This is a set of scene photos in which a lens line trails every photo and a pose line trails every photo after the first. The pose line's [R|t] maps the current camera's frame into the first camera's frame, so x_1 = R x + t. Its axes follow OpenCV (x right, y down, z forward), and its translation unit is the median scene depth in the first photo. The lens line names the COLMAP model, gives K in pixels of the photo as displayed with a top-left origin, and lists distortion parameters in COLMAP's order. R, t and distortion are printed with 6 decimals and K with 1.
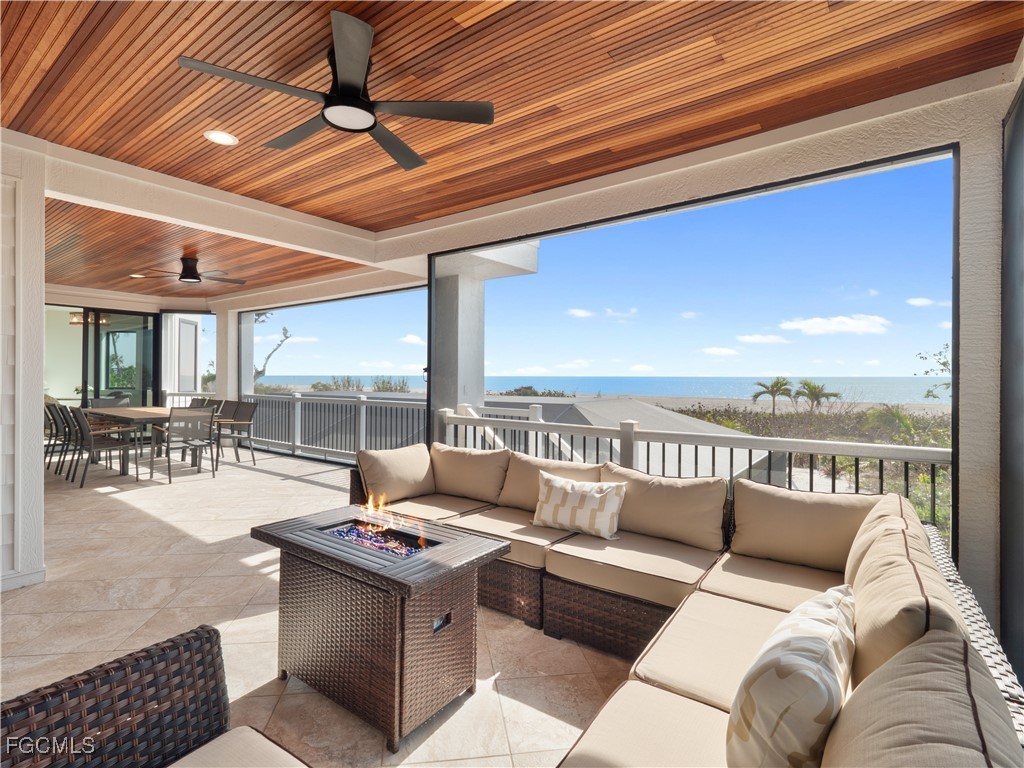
lens RADIAL K [[495.0, 0, 513.7], [0, 495.0, 378.5], [0, 0, 1]] dist [-0.015852, -0.000115]
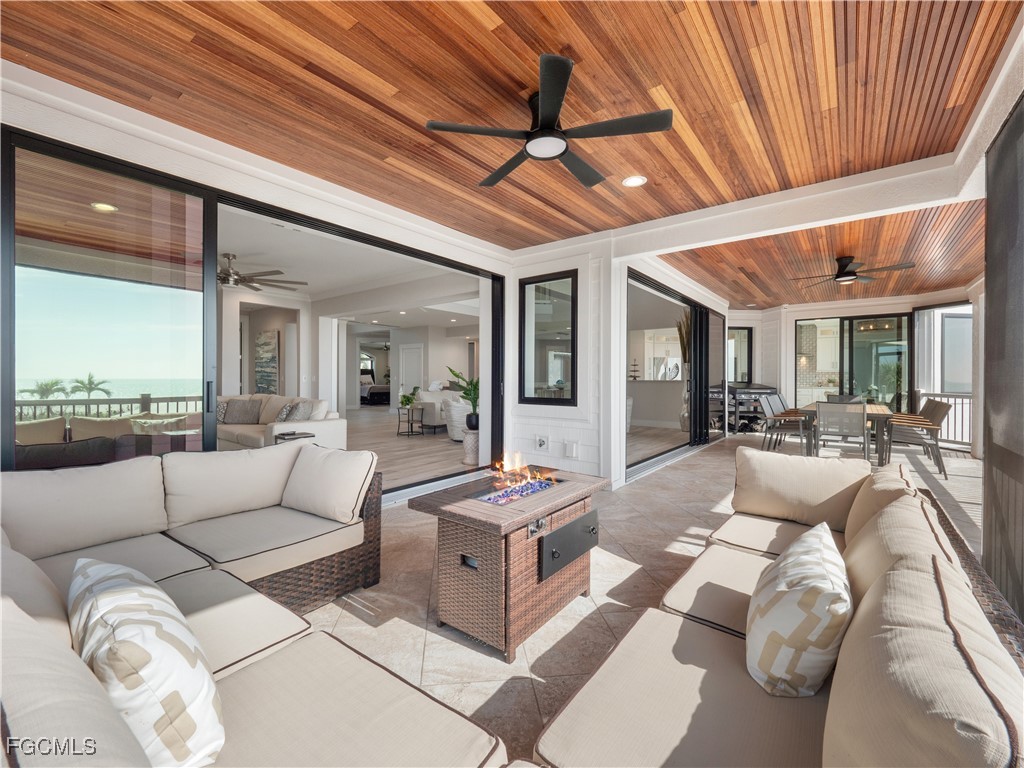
lens RADIAL K [[439.3, 0, 512.0], [0, 439.3, 384.0], [0, 0, 1]] dist [-0.000650, -0.000136]
pose [[-0.036039, 0.007467, -0.999322, 0.460241], [-0.008425, 0.999934, 0.007776, 0.028789], [0.999315, 0.008699, -0.035974, 0.575855]]
